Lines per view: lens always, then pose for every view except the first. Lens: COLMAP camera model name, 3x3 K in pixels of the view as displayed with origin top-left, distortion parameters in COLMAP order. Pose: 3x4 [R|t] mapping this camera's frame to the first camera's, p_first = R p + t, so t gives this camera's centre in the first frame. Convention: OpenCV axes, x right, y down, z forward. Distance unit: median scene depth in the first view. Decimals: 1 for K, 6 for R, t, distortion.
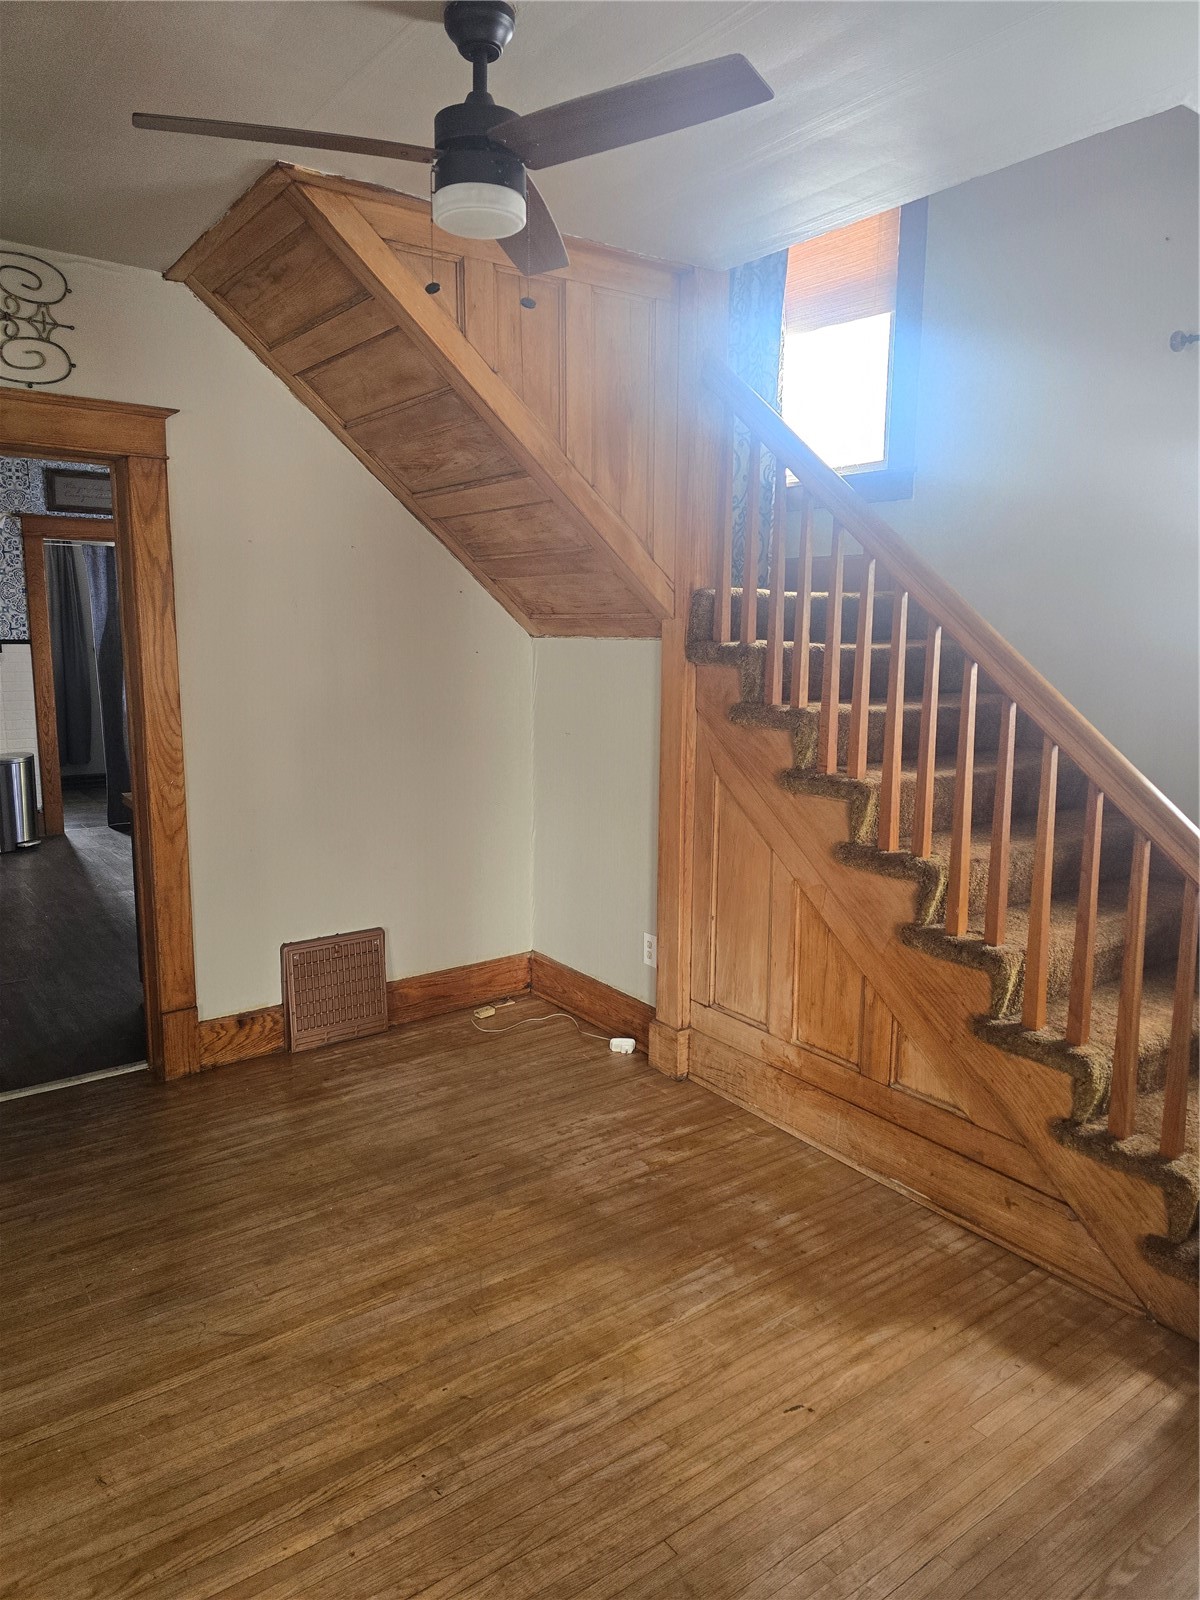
lens RADIAL K [[1092.7, 0, 602.1], [0, 1092.7, 789.3], [0, 0, 1]] dist [0.078322, -0.068878]
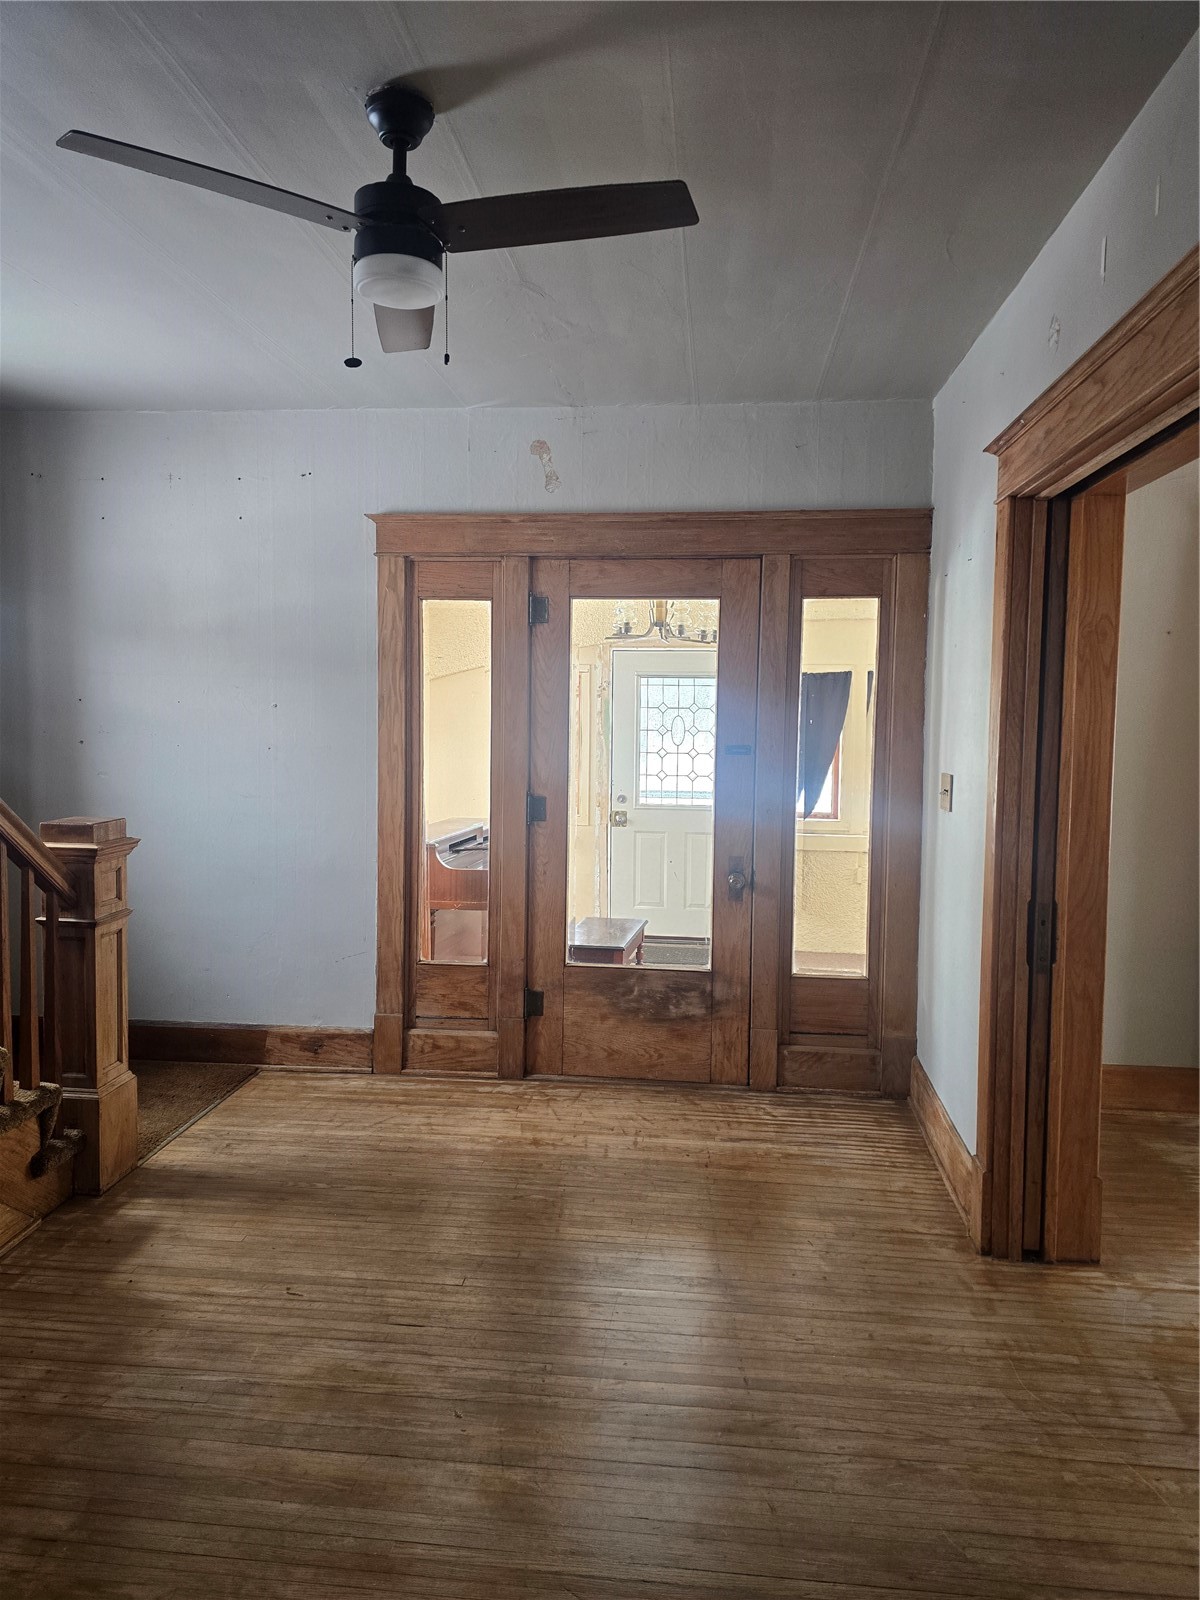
lens RADIAL K [[1092.7, 0, 599.5], [0, 1092.7, 795.0], [0, 0, 1]] dist [0.078322, -0.068878]
pose [[-0.750641, -0.065760, 0.657430, -0.601520], [0.080574, 0.978497, 0.189872, -0.143968], [-0.655779, 0.195497, -0.729201, 1.079734]]
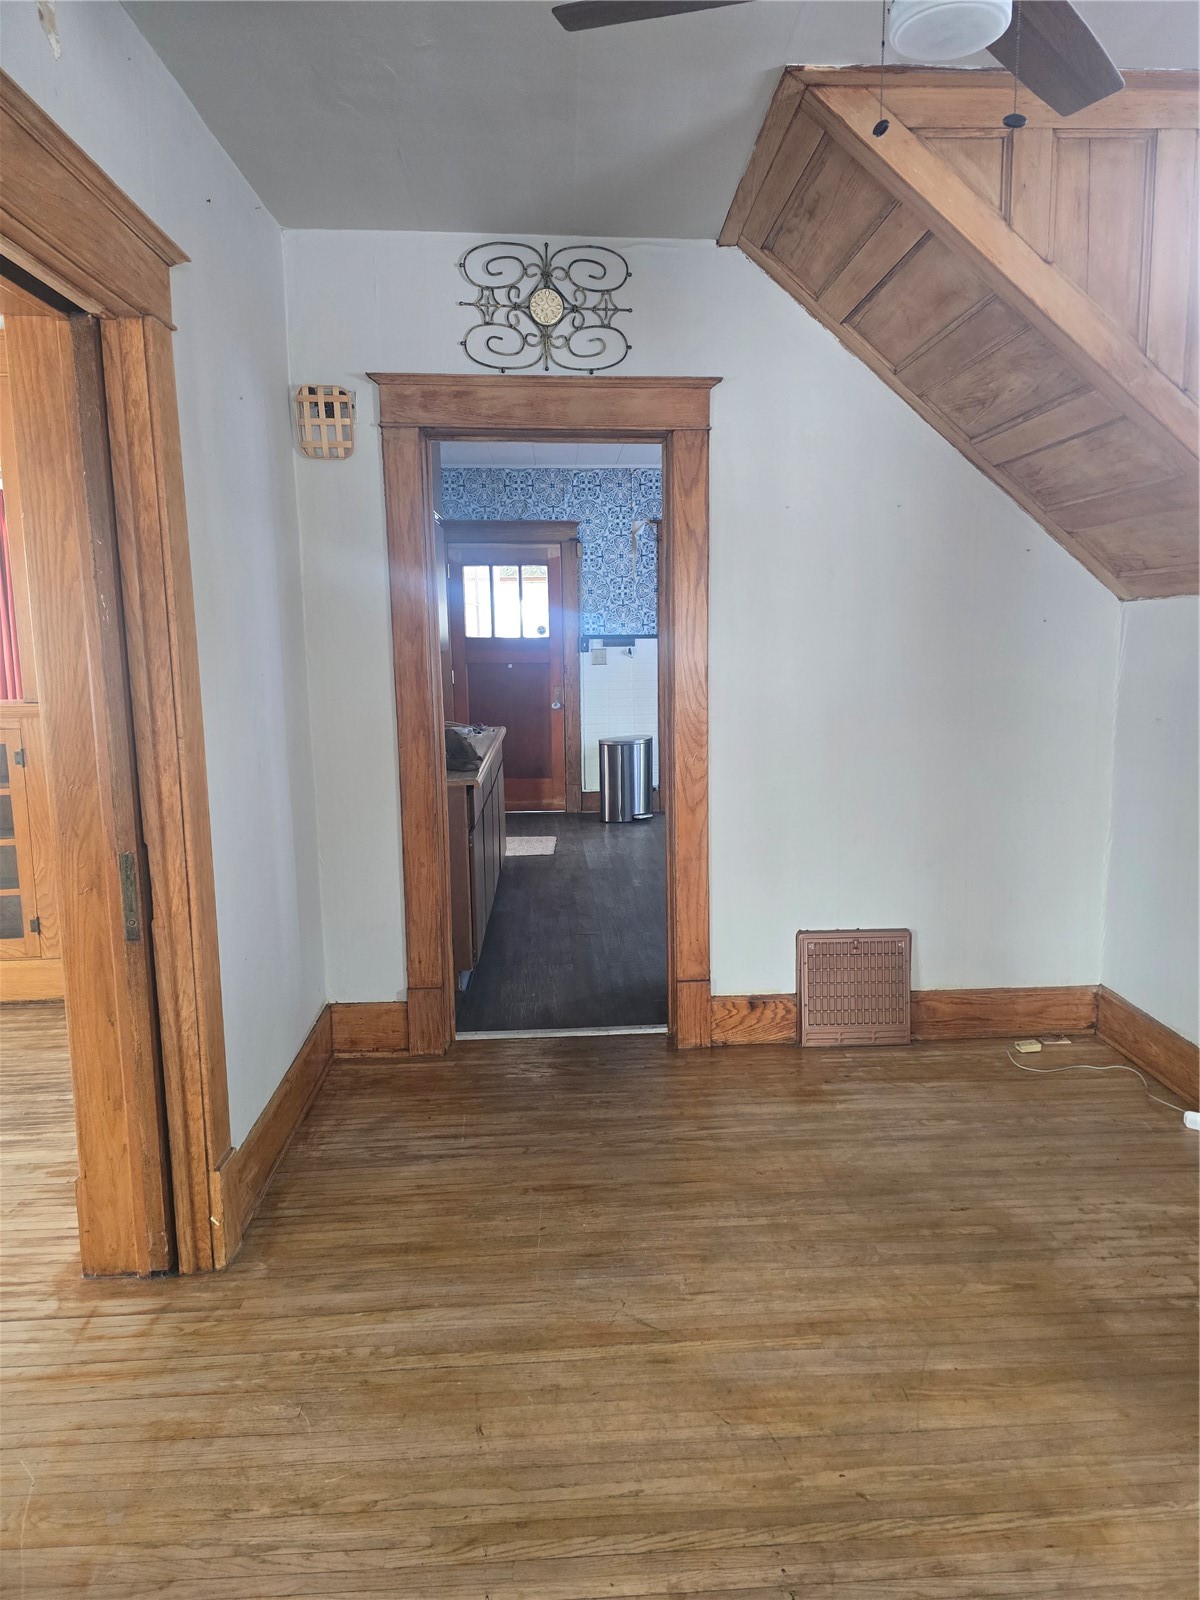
lens RADIAL K [[1092.7, 0, 604.7], [0, 1092.7, 784.2], [0, 0, 1]] dist [0.078322, -0.068878]
pose [[0.841605, 0.060047, -0.536745, 0.087876], [-0.065006, 0.997838, 0.009702, 0.019450], [0.536167, 0.026726, 0.843689, 0.132007]]
